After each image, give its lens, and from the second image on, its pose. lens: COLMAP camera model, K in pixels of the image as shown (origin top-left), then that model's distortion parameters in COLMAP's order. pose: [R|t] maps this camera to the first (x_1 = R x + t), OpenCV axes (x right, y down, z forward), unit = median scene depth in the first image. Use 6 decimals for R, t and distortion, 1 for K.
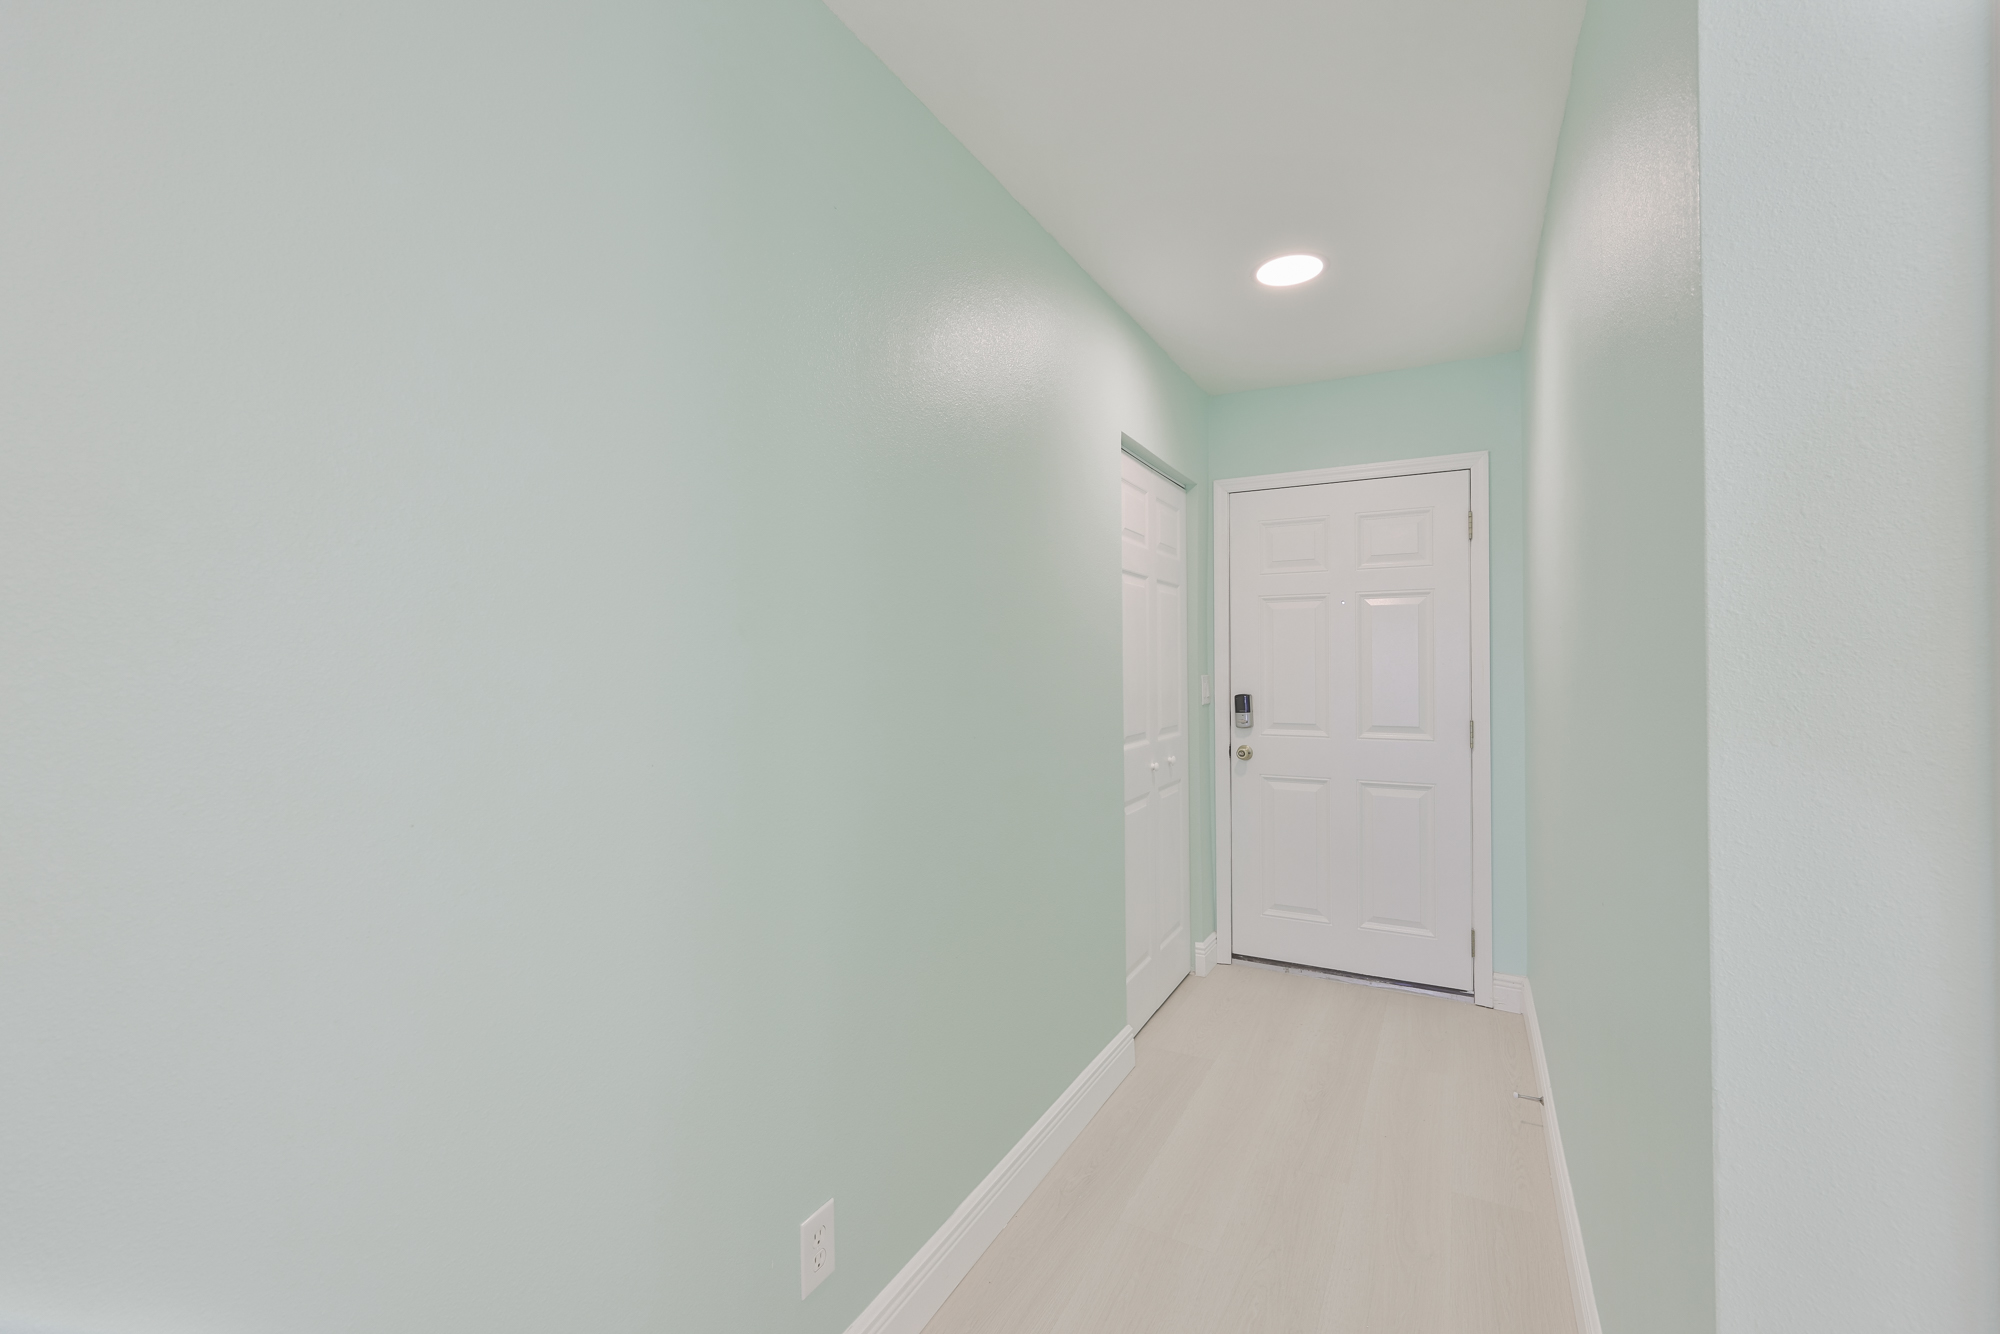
lens RADIAL K [[850.7, 0, 1016.2], [0, 850.7, 656.7], [0, 0, 1]] dist [0.000465, 0.000377]
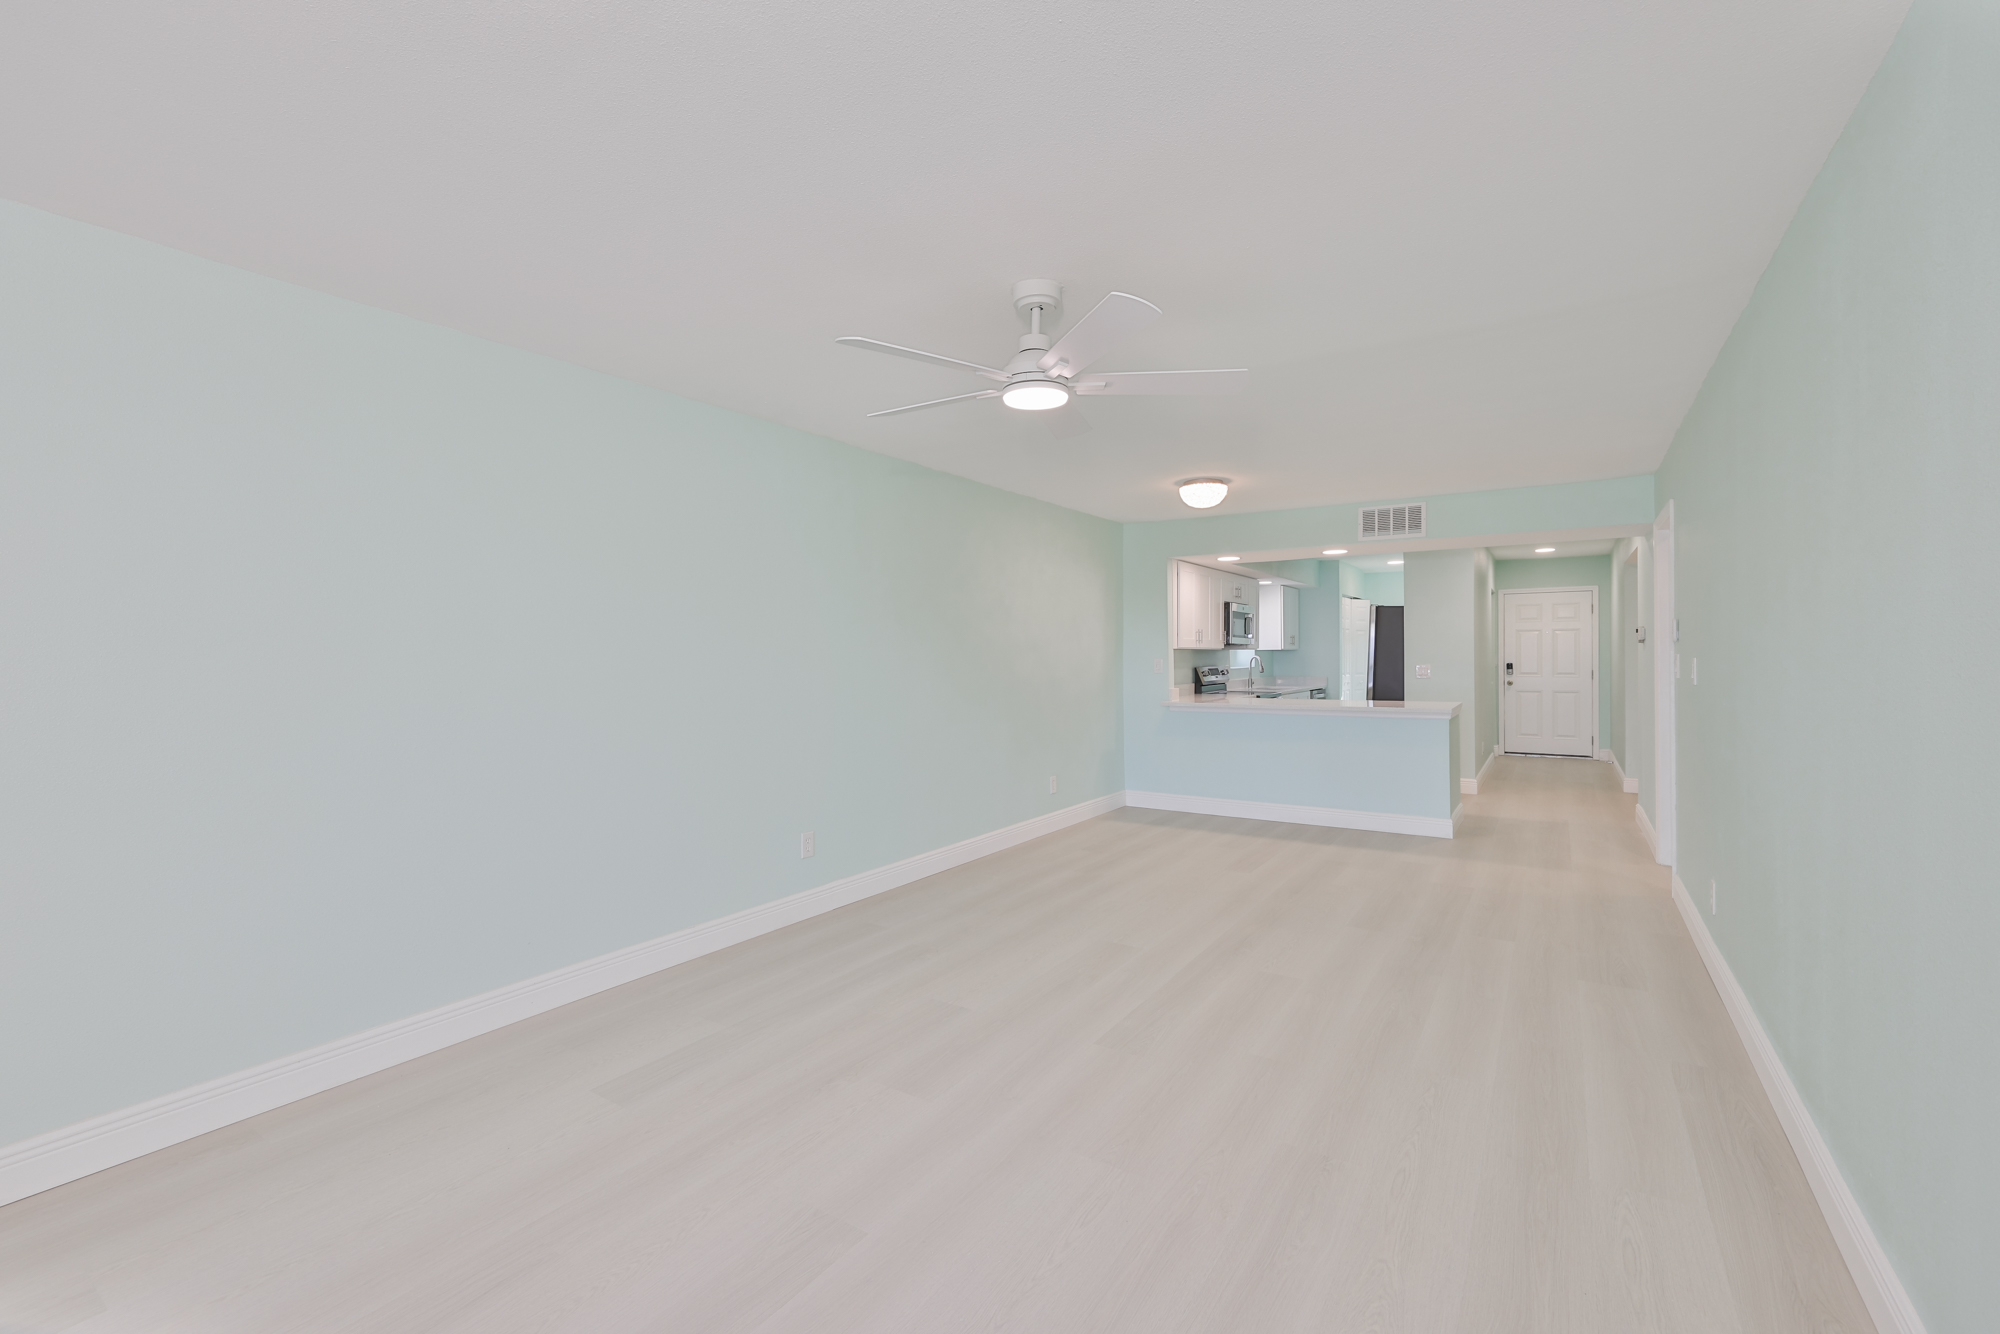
lens RADIAL K [[850.7, 0, 1006.1], [0, 850.7, 657.3], [0, 0, 1]] dist [0.000465, 0.000377]
pose [[0.996645, -0.004105, -0.081744, -1.265041], [0.005141, 0.999909, 0.012463, -0.022901], [0.081685, -0.012841, 0.996575, -2.139562]]
